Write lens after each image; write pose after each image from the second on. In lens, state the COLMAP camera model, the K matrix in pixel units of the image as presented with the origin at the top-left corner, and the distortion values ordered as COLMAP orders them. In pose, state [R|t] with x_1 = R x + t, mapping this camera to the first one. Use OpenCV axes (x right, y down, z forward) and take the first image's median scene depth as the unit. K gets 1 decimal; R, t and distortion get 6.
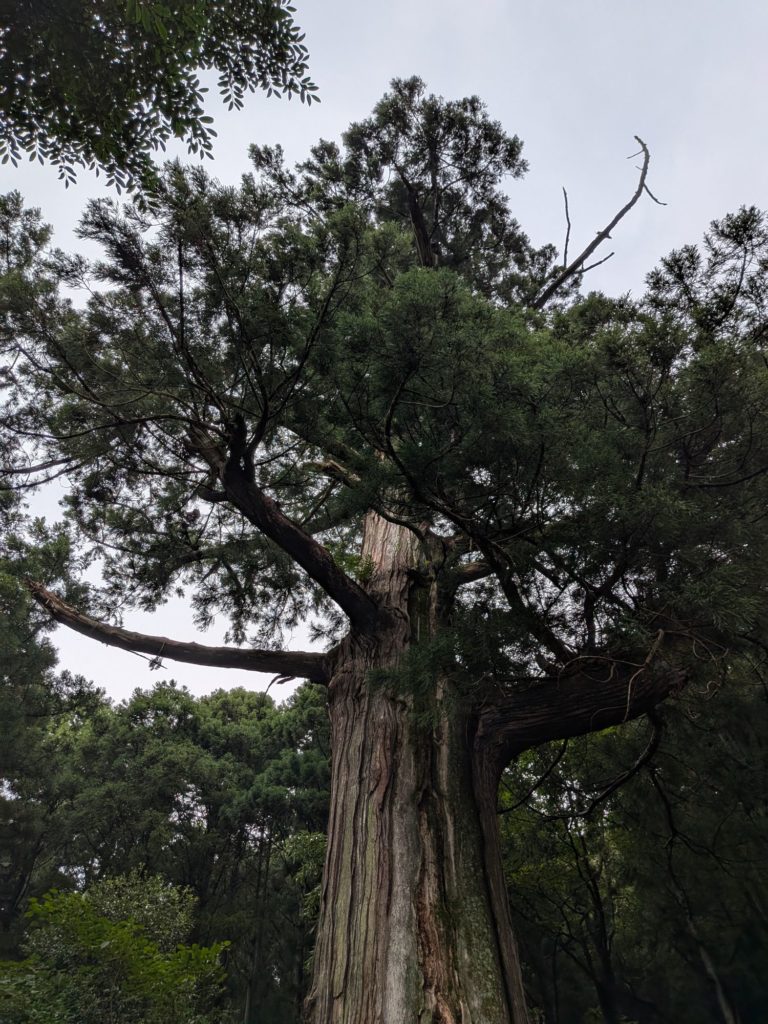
lens RADIAL K [[785.4, 0, 384.0], [0, 785.4, 512.0], [0, 0, 1]] dist [-0.005736, -0.003102]
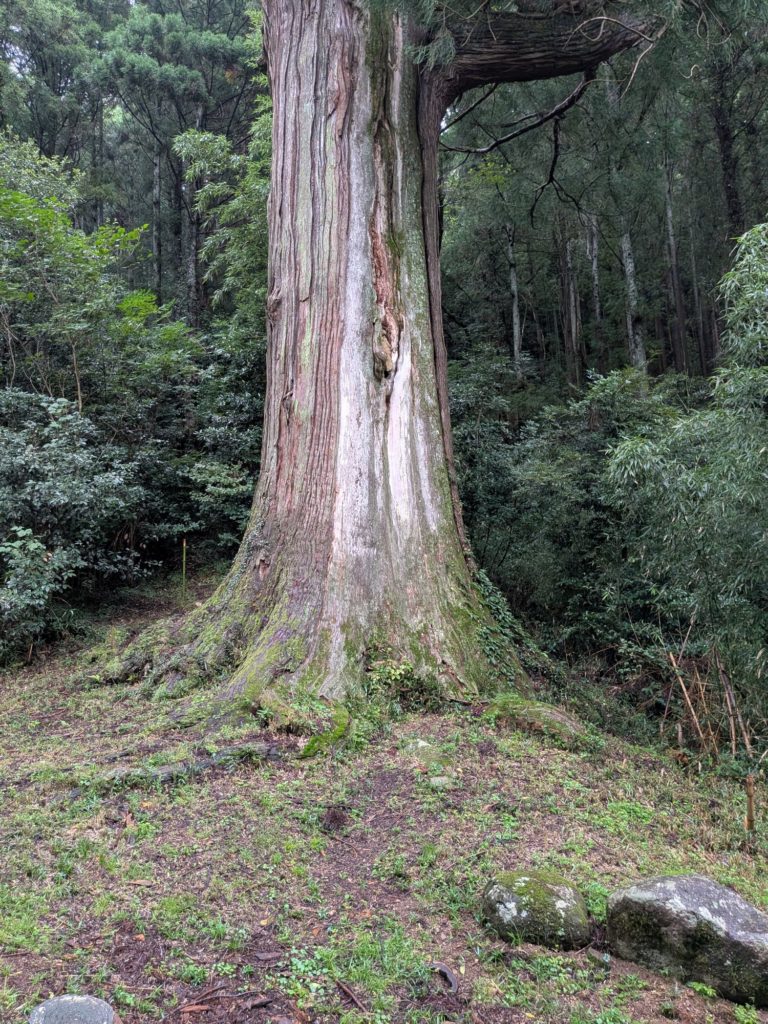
lens RADIAL K [[785.4, 0, 384.0], [0, 785.4, 512.0], [0, 0, 1]] dist [-0.005736, -0.003102]
pose [[0.970639, 0.049891, 0.235308, -0.170071], [-0.209287, 0.657365, 0.723927, -0.043786], [-0.118566, -0.751919, 0.648506, -0.016807]]
